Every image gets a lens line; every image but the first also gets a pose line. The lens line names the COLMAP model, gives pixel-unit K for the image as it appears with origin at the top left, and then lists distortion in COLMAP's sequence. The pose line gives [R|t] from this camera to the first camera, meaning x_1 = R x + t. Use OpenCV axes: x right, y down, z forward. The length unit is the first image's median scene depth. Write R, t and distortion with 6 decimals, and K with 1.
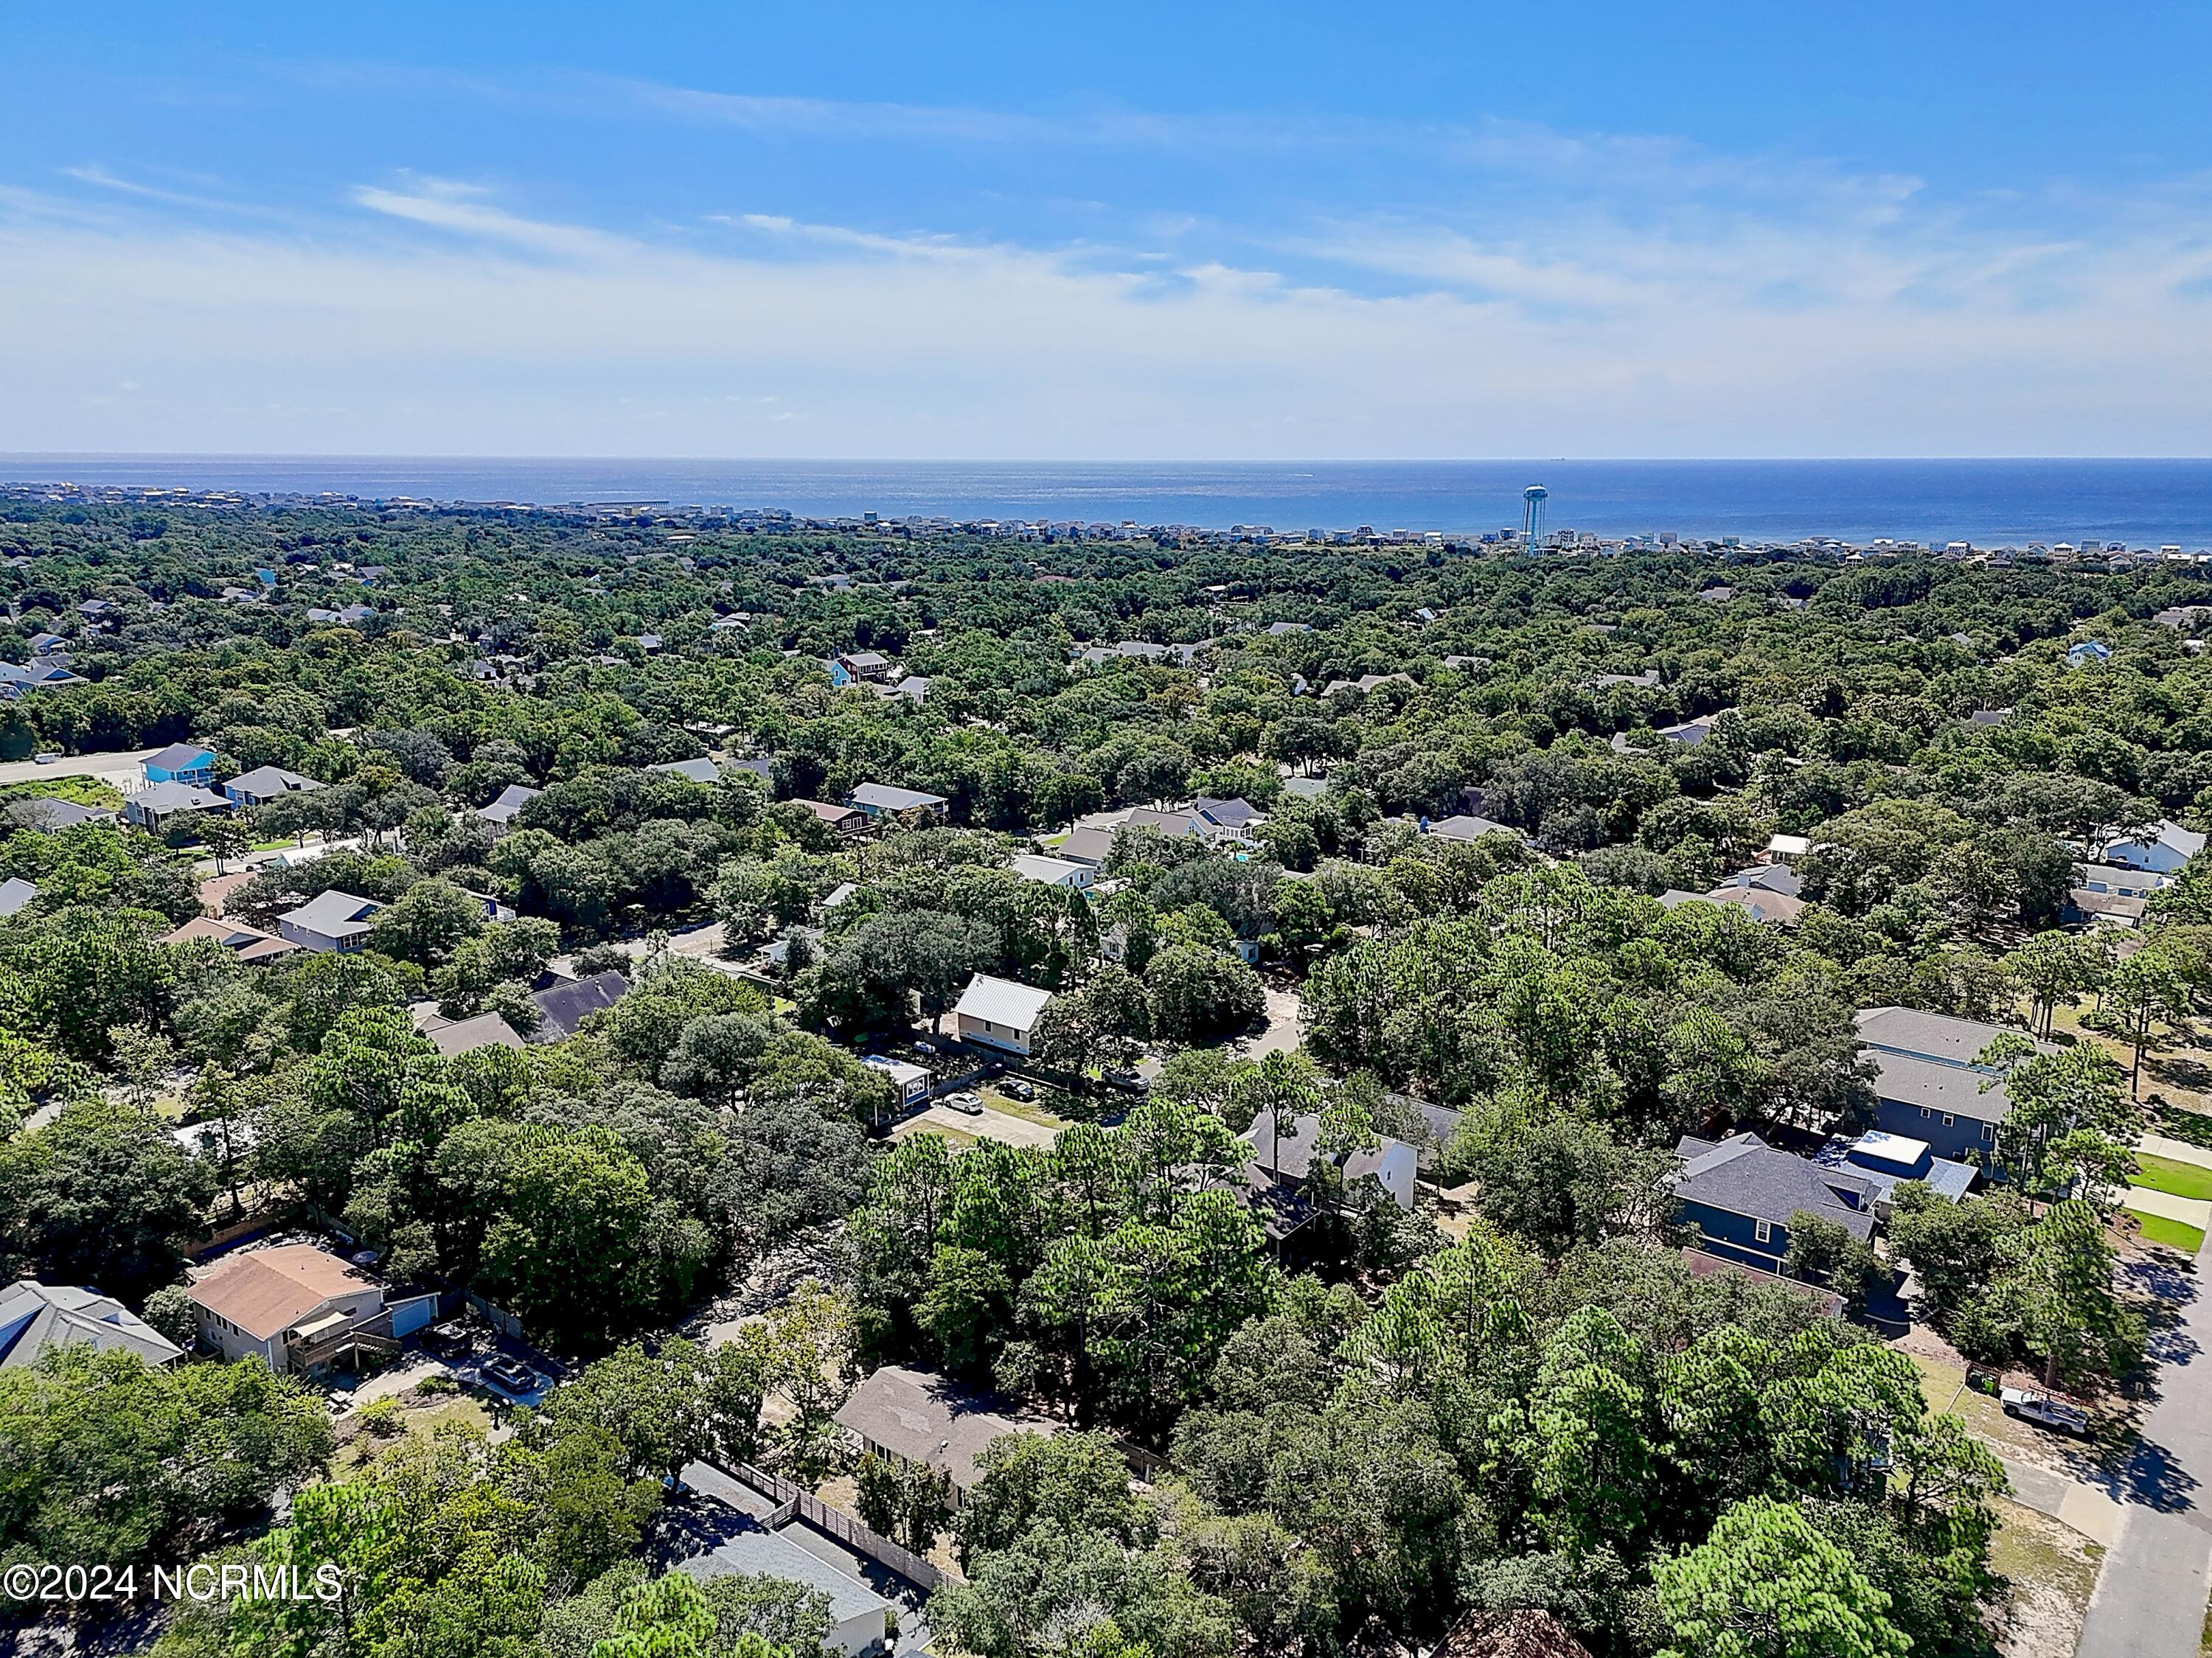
lens RADIAL K [[1633.1, 0, 1078.4], [0, 1633.1, 811.0], [0, 0, 1]] dist [0.055363, -0.042464]
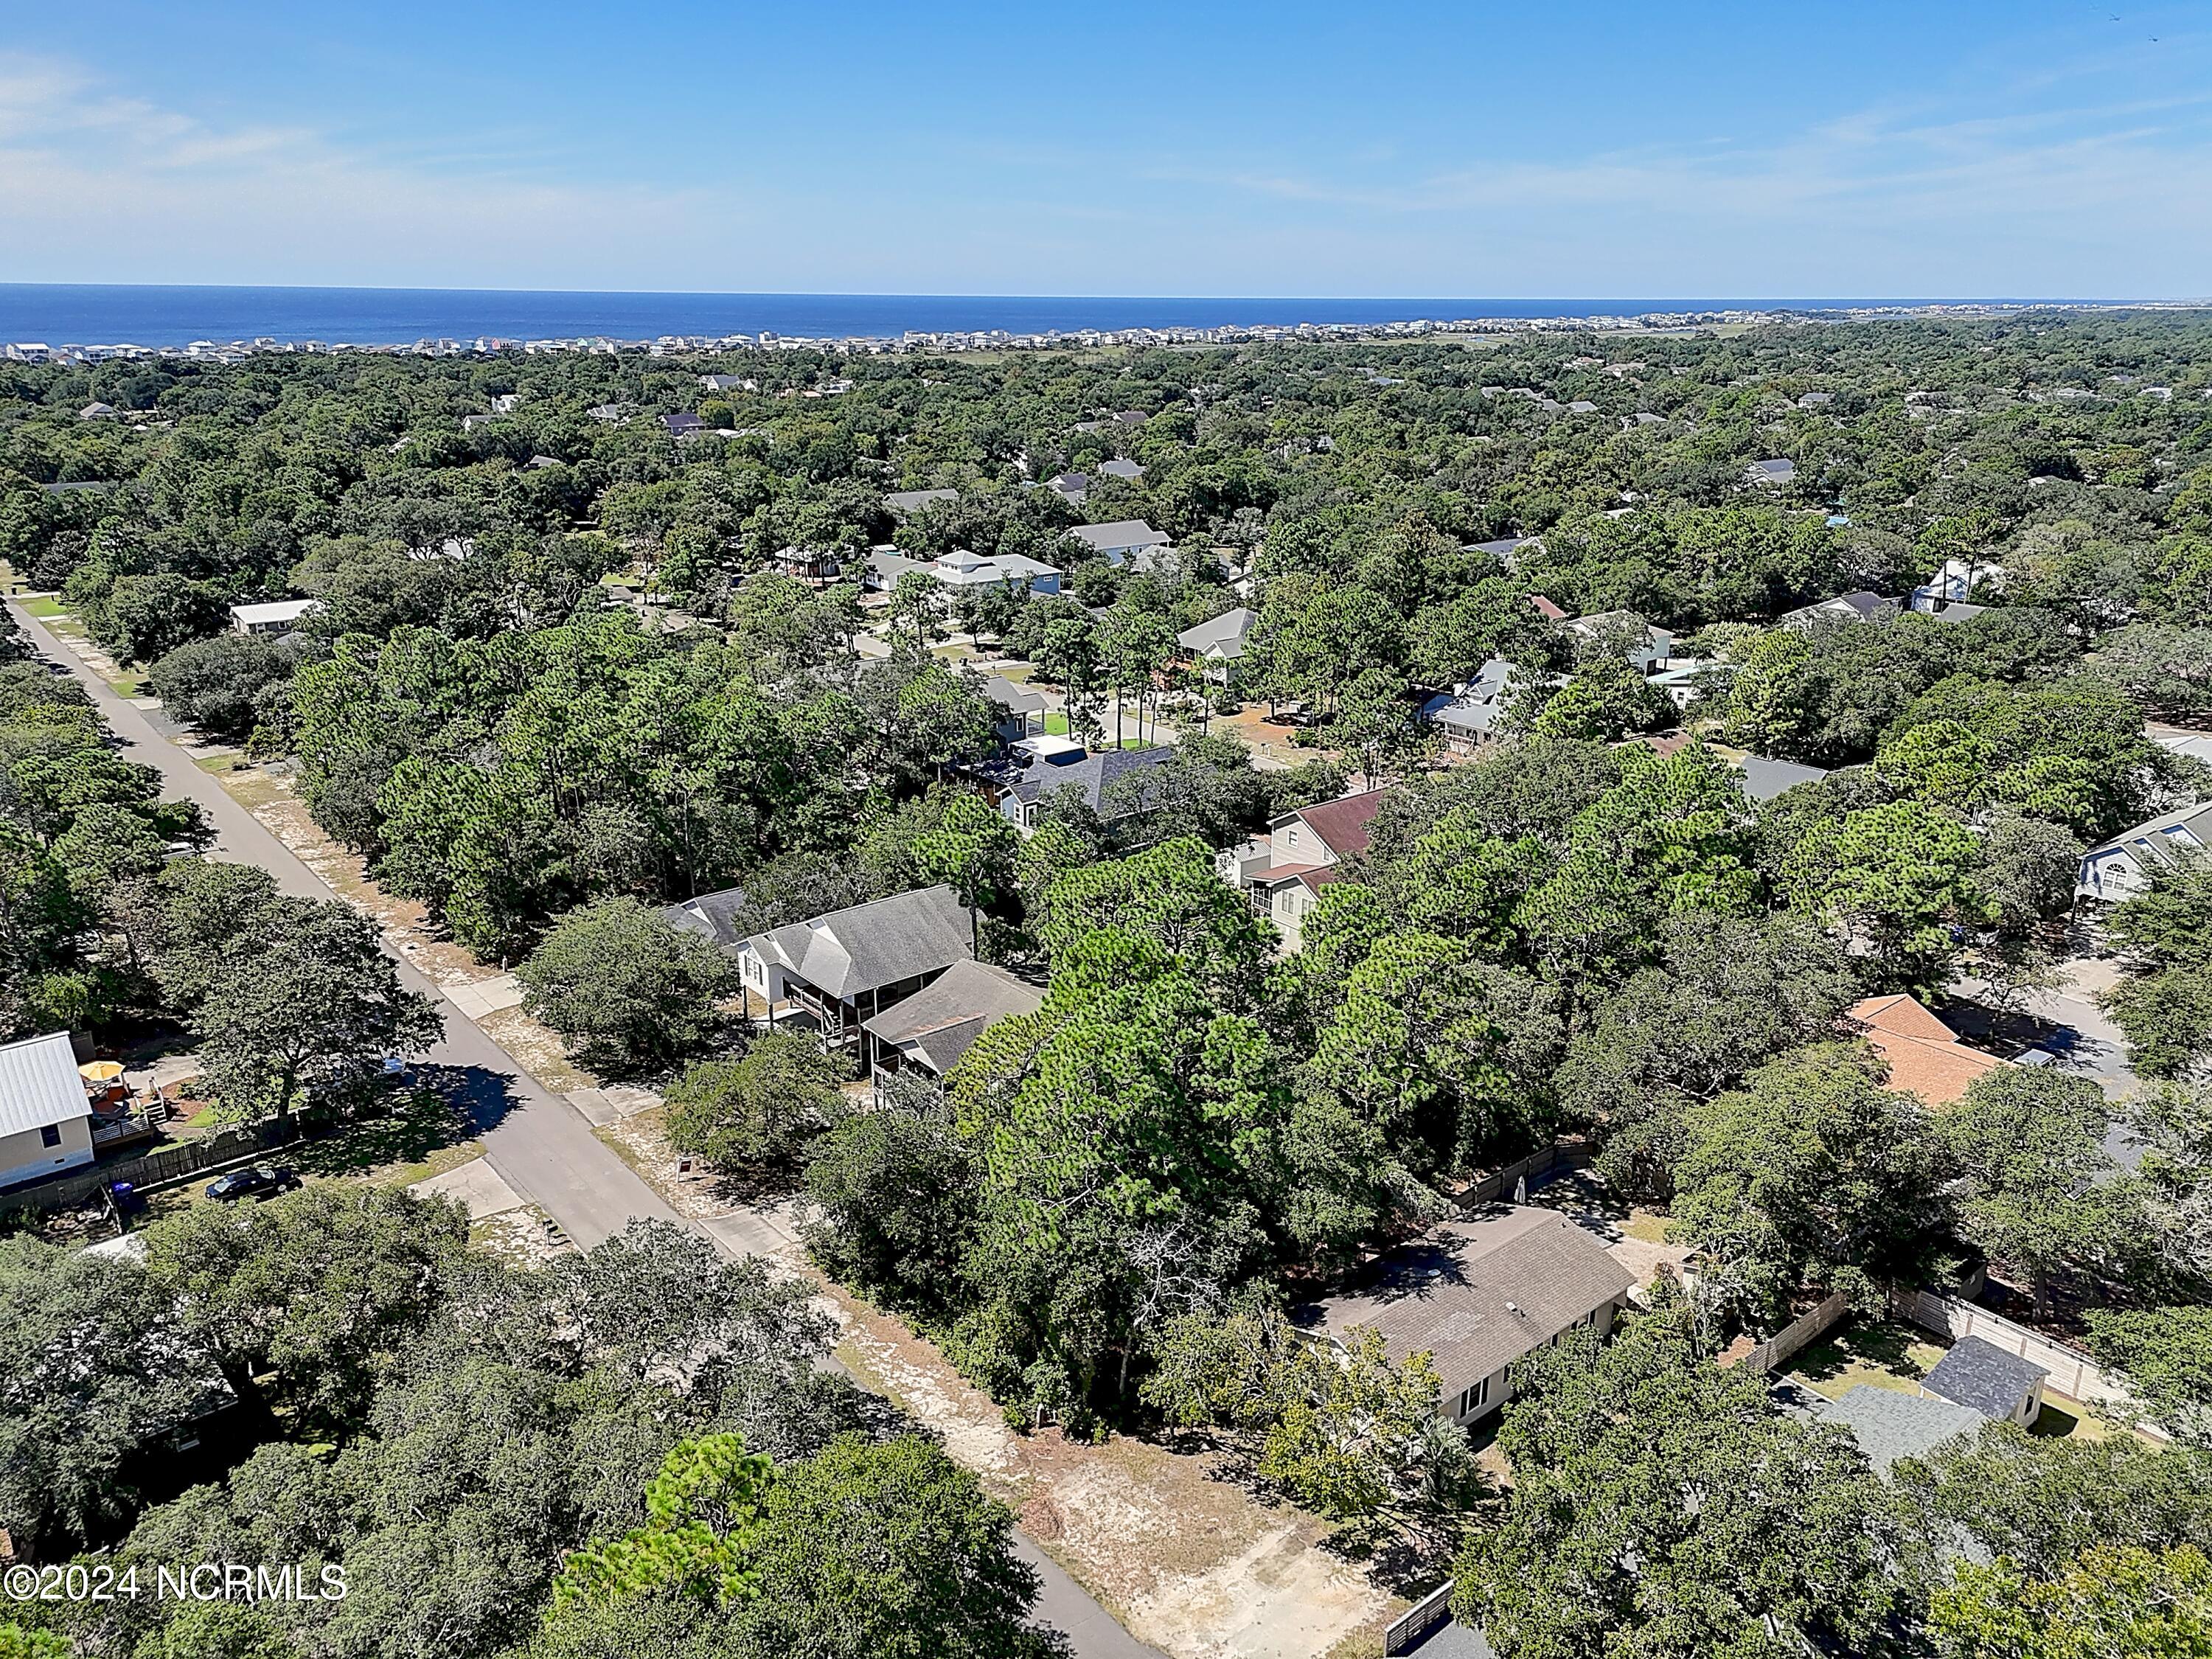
lens RADIAL K [[1633.2, 0, 1110.8], [0, 1633.2, 840.6], [0, 0, 1]] dist [0.055363, -0.042464]
pose [[0.194172, -0.308857, 0.931077, -0.442633], [0.203187, 0.941221, 0.269848, -0.016994], [-0.959694, 0.136785, 0.245515, 0.607273]]
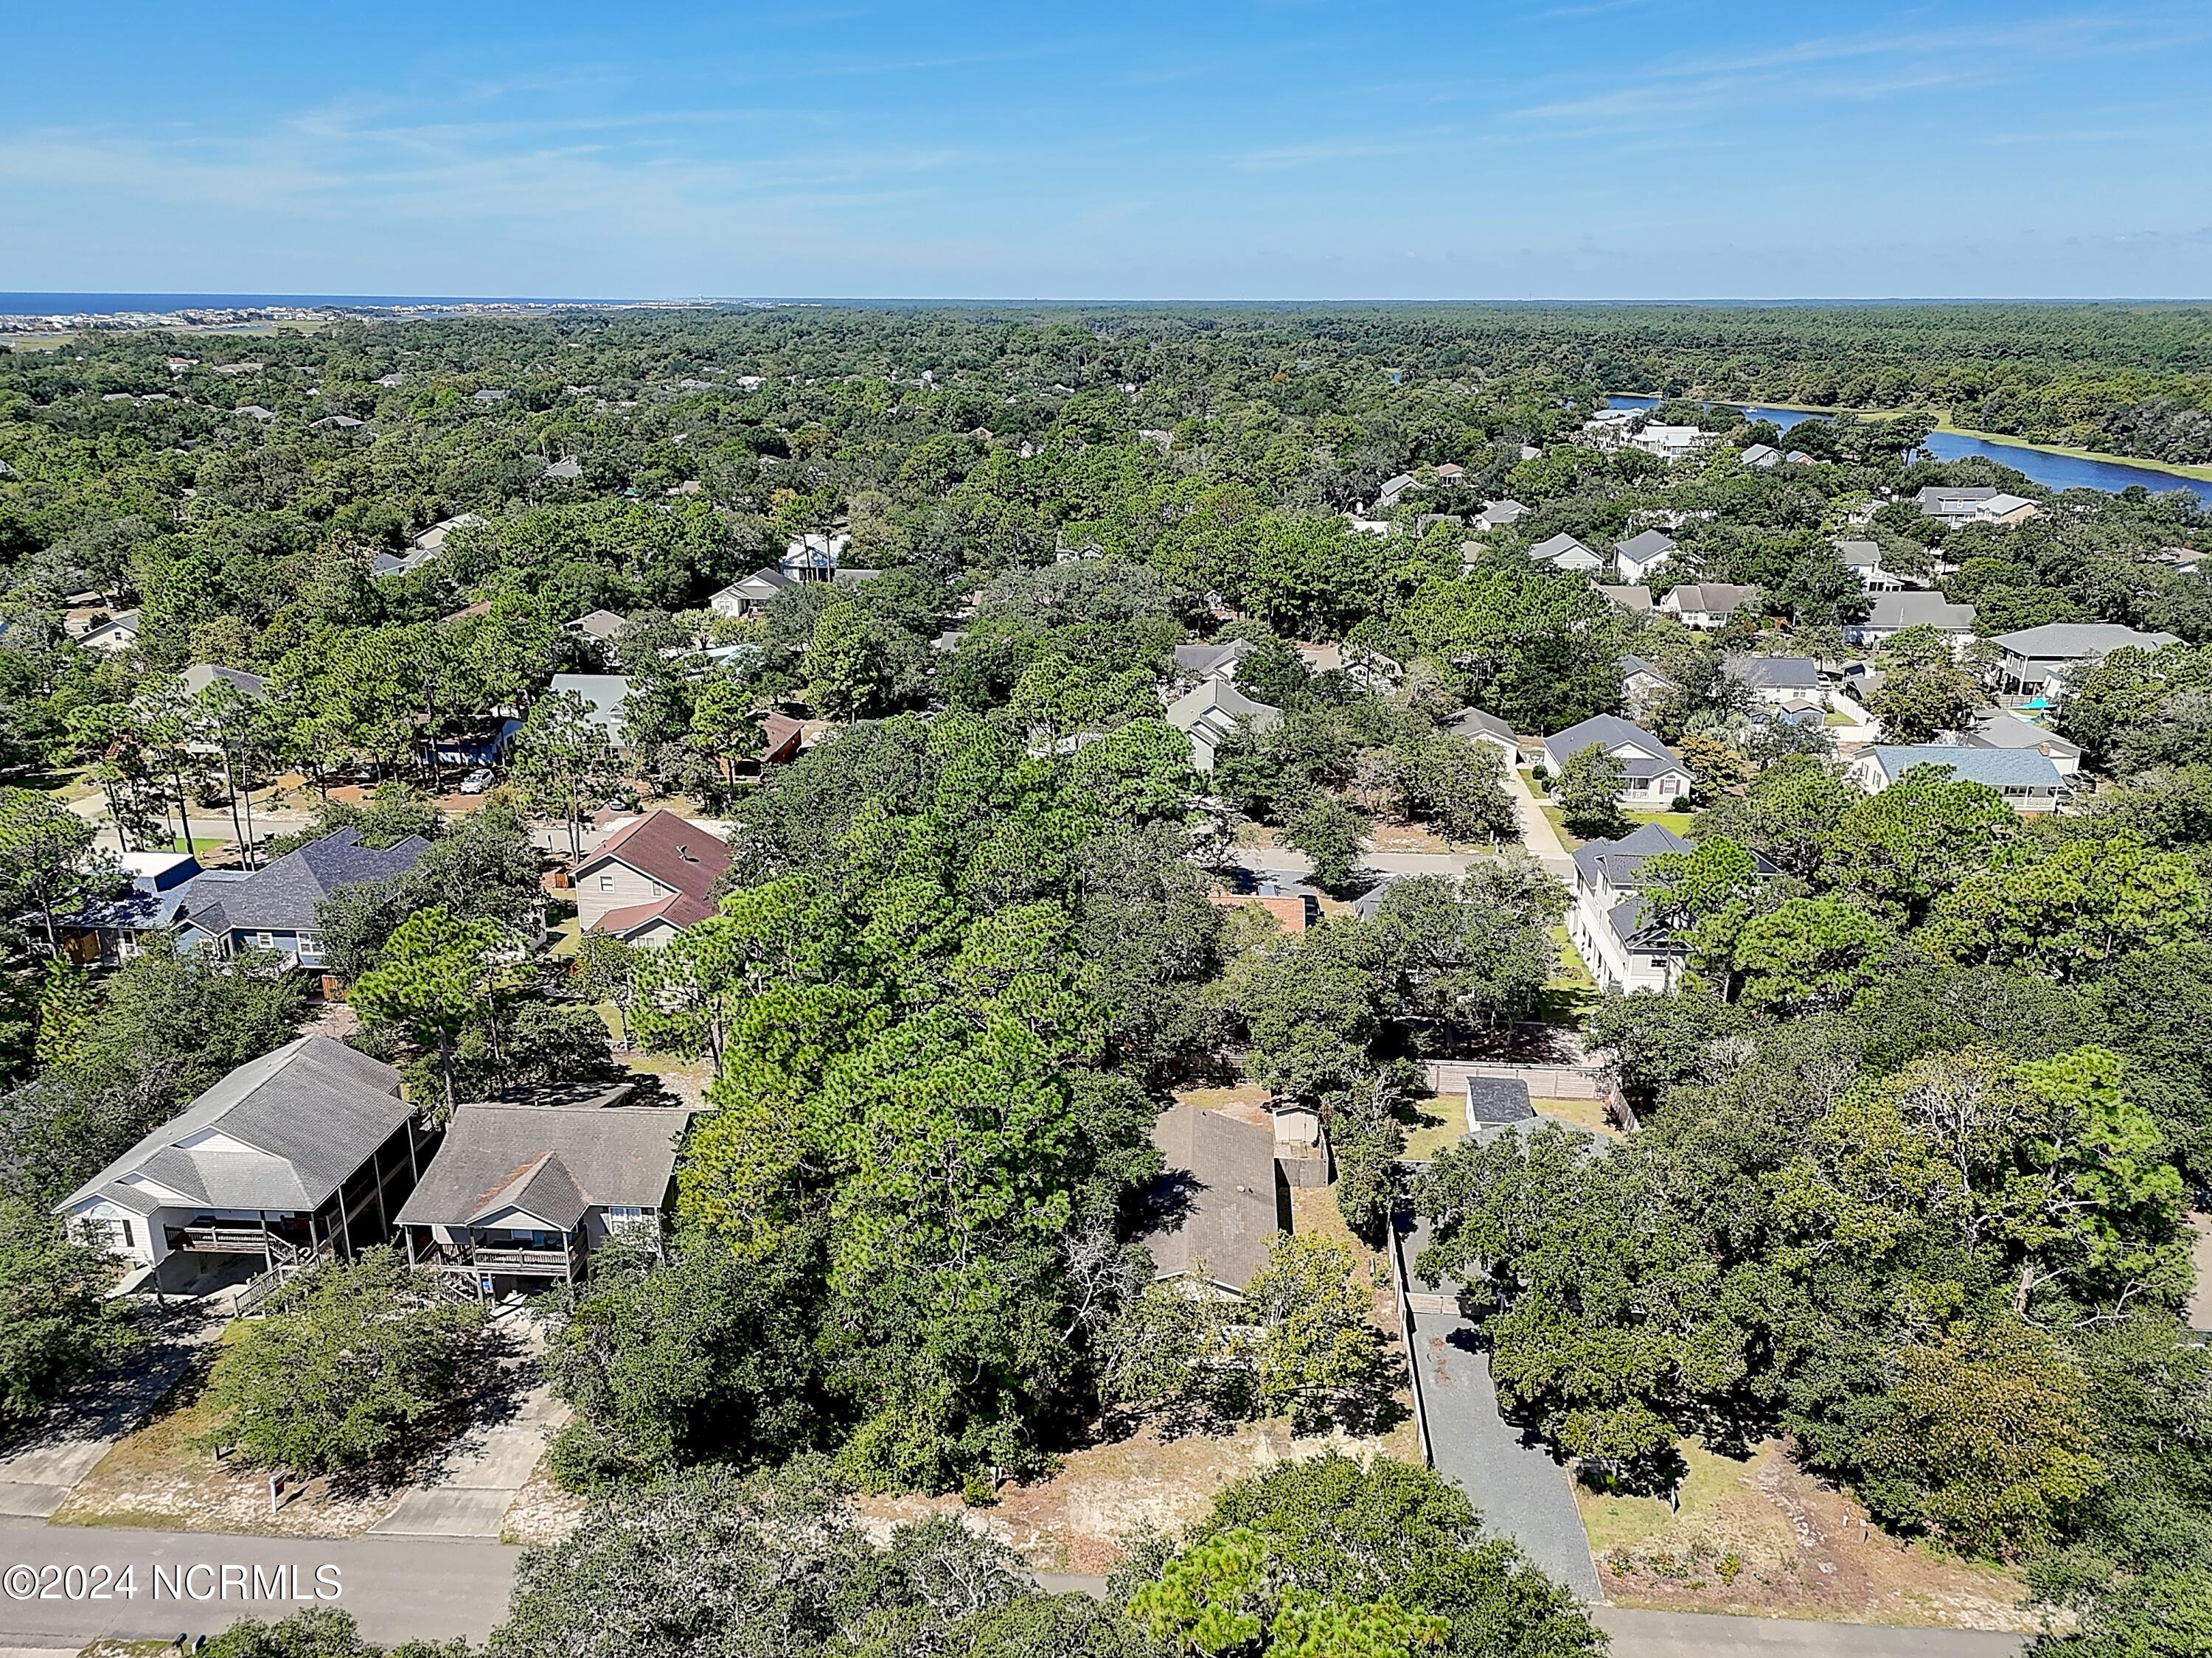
lens RADIAL K [[1633.1, 0, 1115.8], [0, 1633.1, 835.1], [0, 0, 1]] dist [0.055363, -0.042464]
pose [[-0.581162, -0.255467, 0.772650, -0.387531], [0.168675, 0.891015, 0.421474, -0.072399], [-0.796115, 0.375271, -0.474733, 0.854565]]
